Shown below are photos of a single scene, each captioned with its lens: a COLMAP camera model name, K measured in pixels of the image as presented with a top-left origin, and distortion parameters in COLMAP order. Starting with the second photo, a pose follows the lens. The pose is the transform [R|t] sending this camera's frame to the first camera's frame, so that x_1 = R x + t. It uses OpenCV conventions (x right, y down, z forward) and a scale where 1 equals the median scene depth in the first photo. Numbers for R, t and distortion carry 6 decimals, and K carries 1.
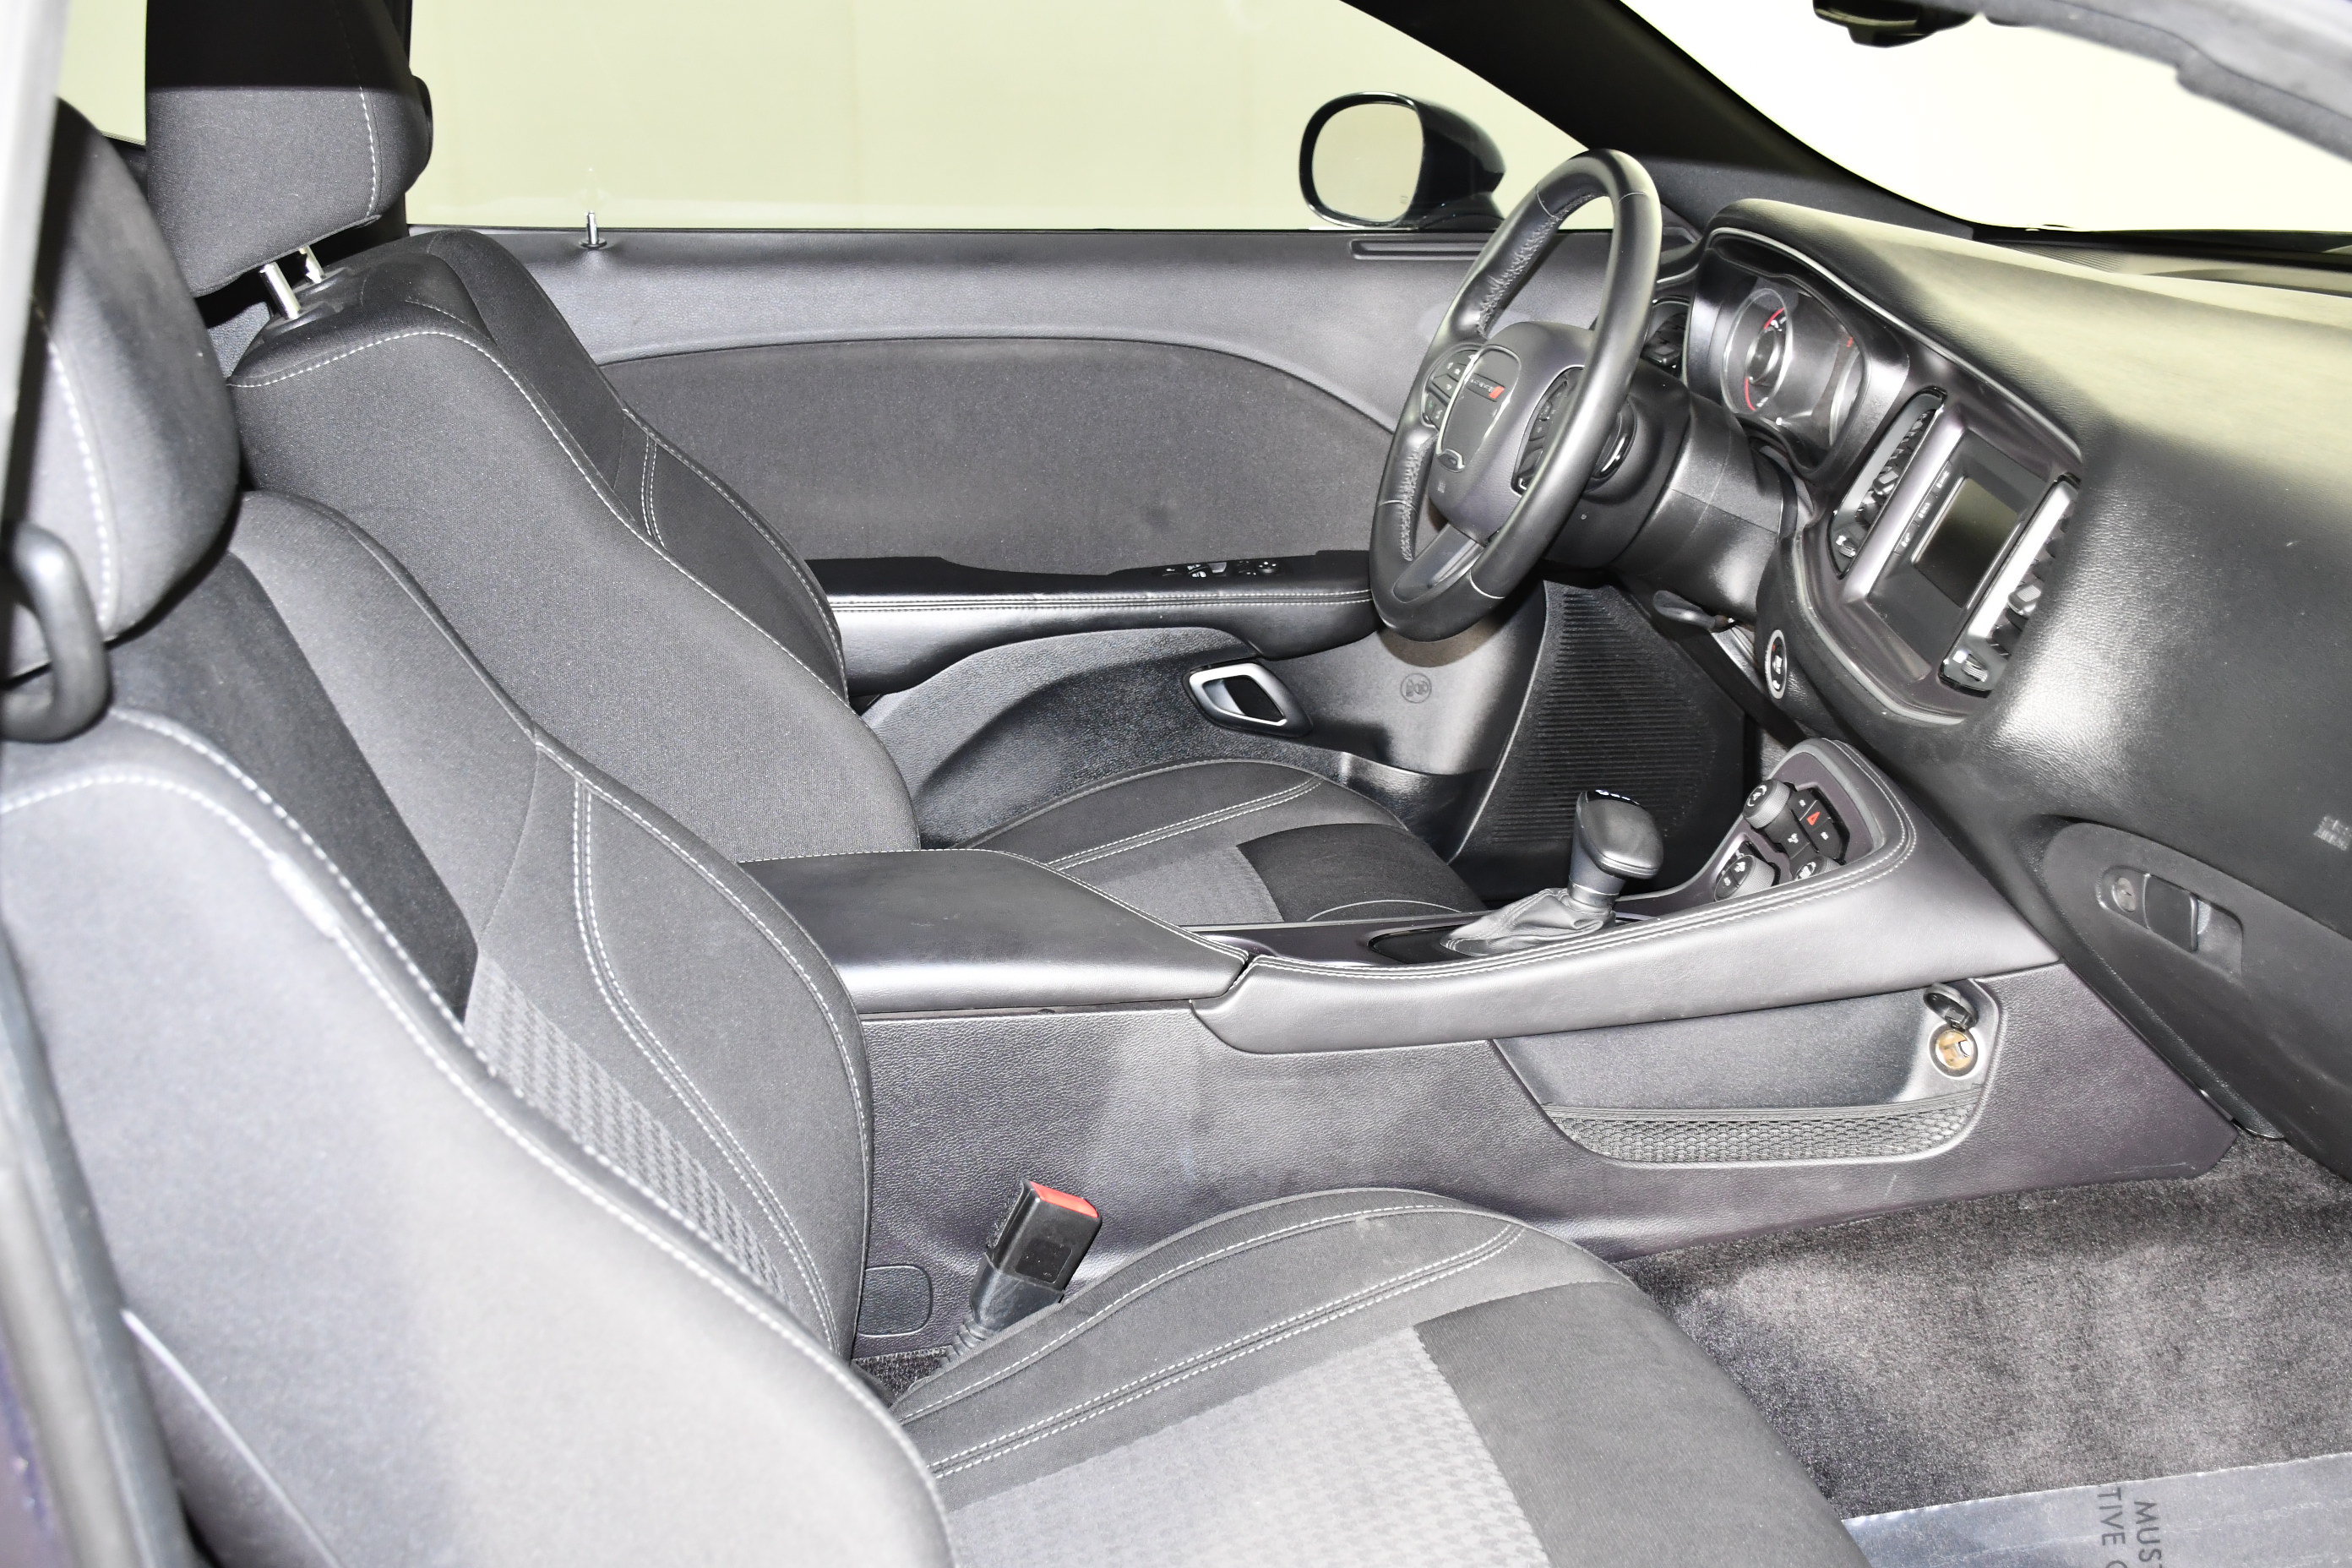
lens RADIAL K [[2677.3, 0, 1180.2], [0, 2677.3, 816.5], [0, 0, 1]] dist [0.012344, 0.300369]
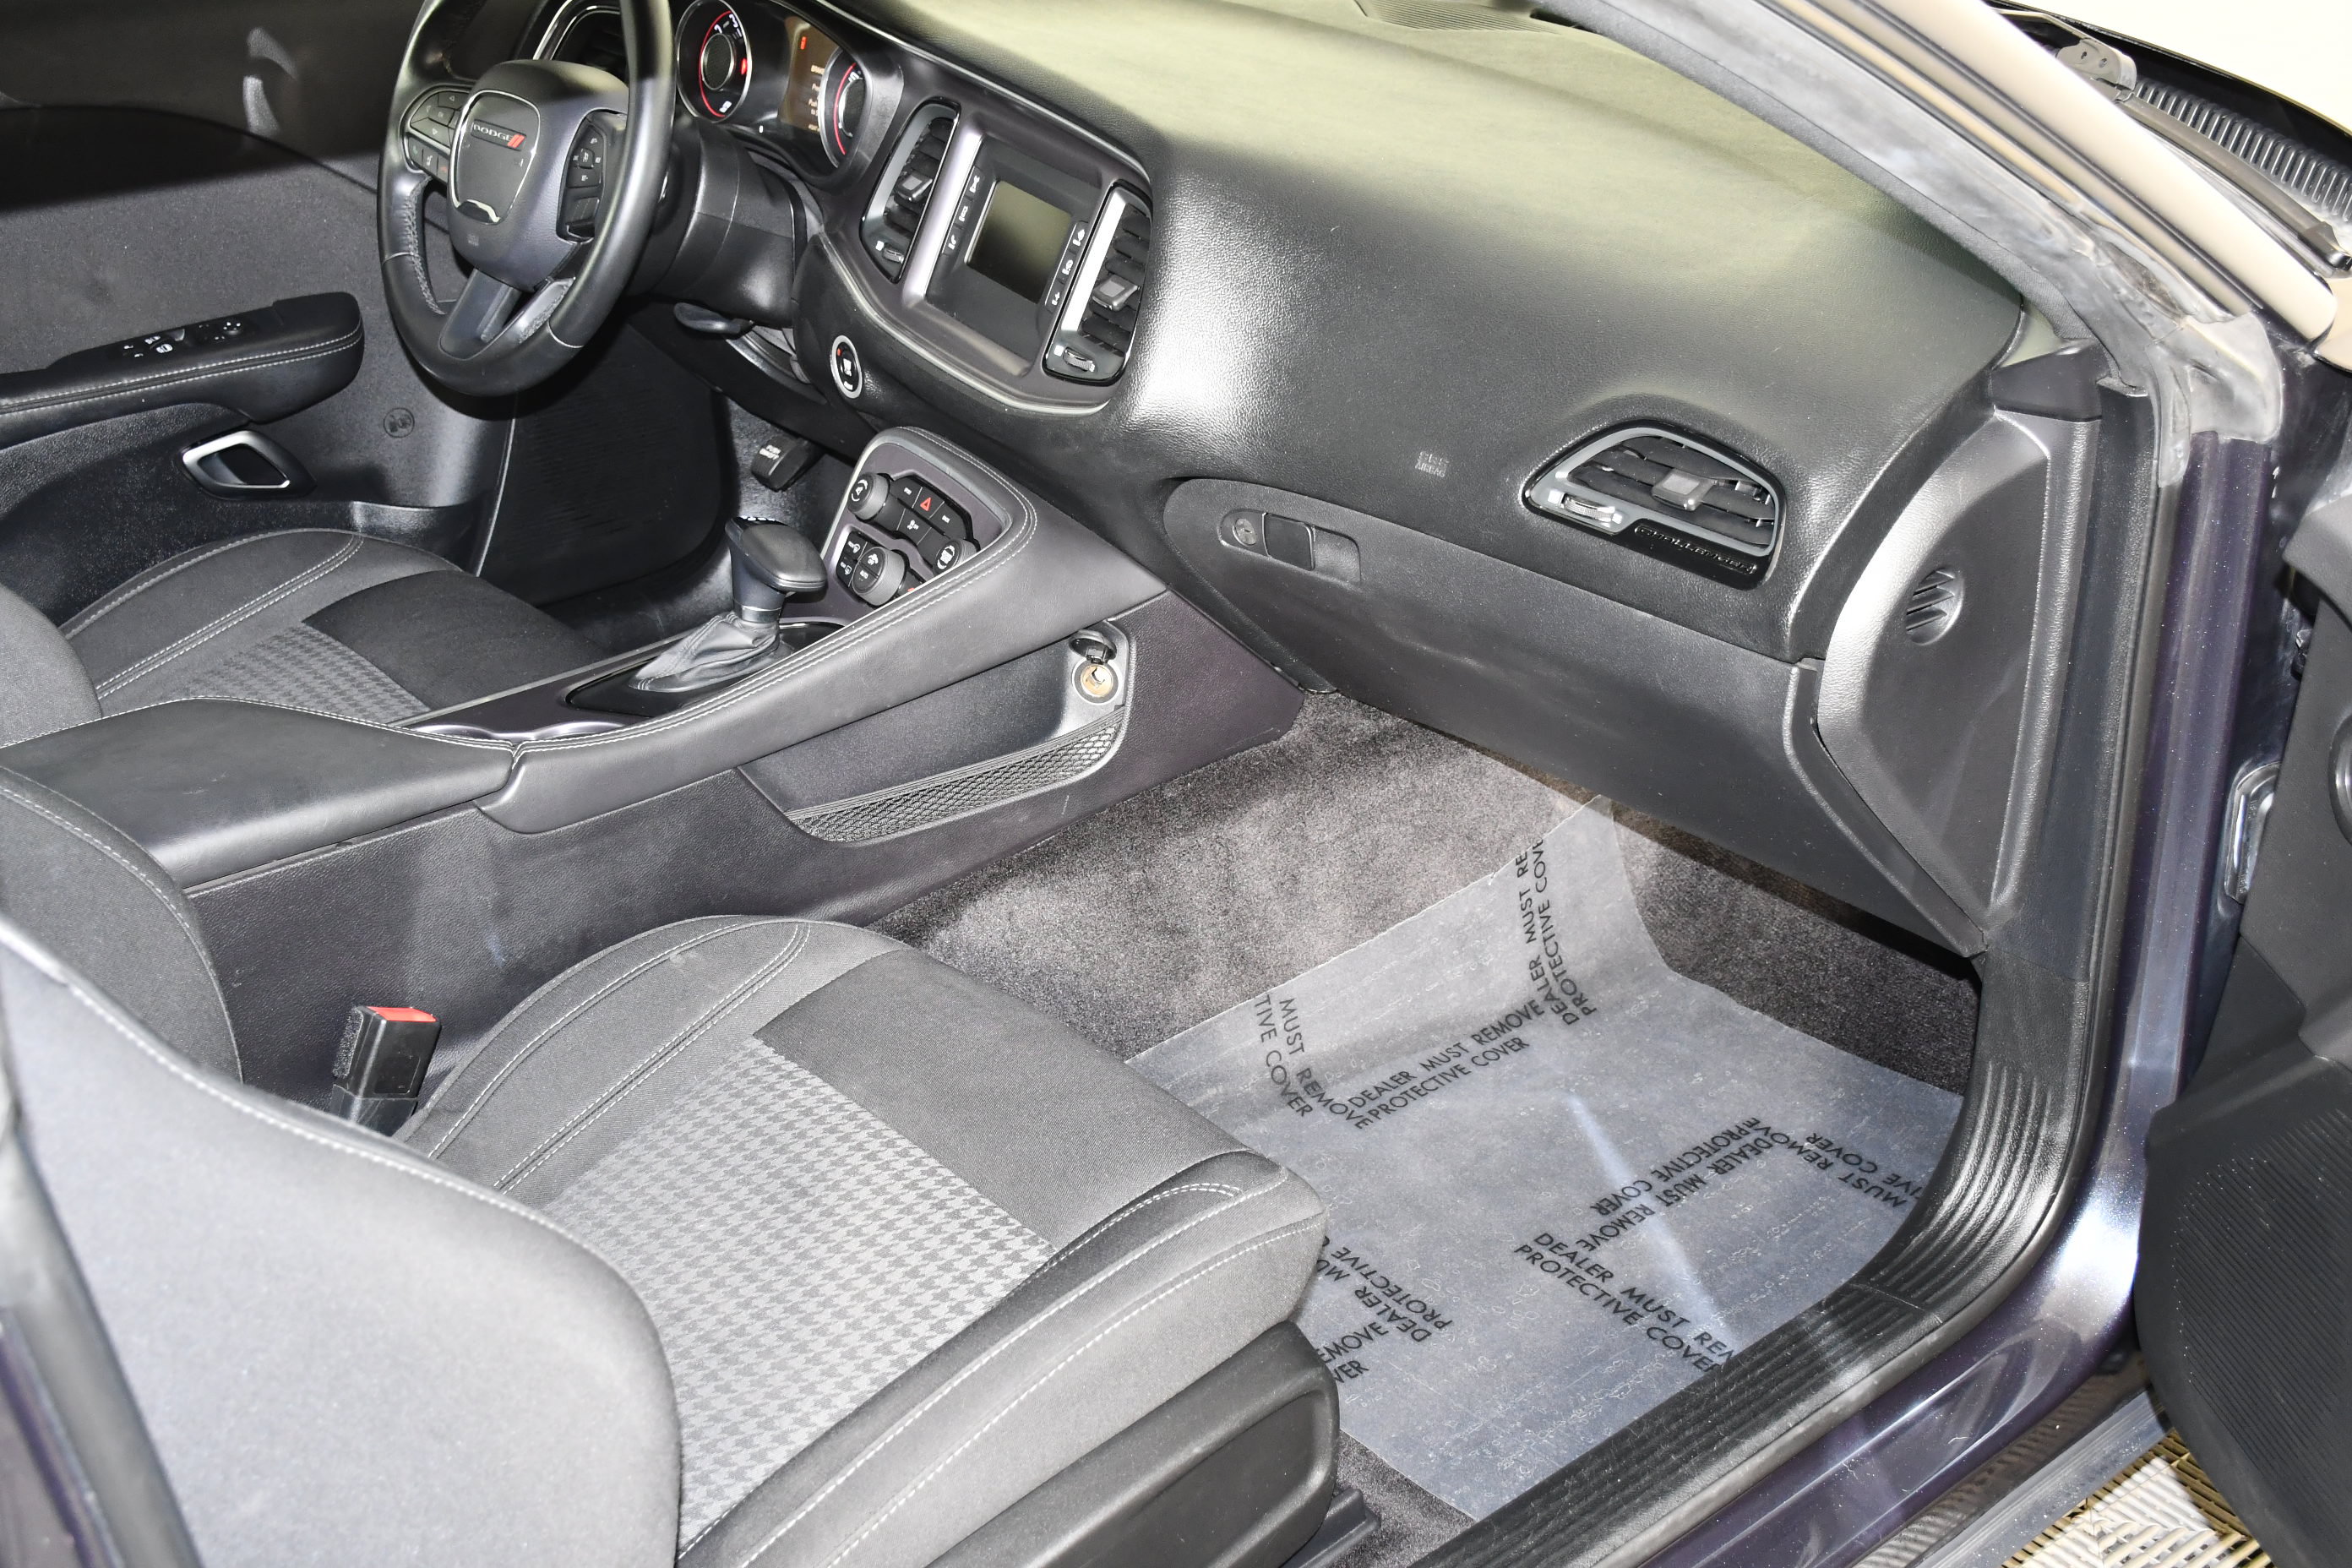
lens RADIAL K [[2677.3, 0, 1180.2], [0, 2677.3, 816.5], [0, 0, 1]] dist [0.012344, 0.300369]
pose [[0.869862, -0.243470, 0.429026, -0.194653], [0.176084, 0.965668, 0.190997, -0.072223], [-0.460798, -0.090596, 0.882869, -0.054513]]
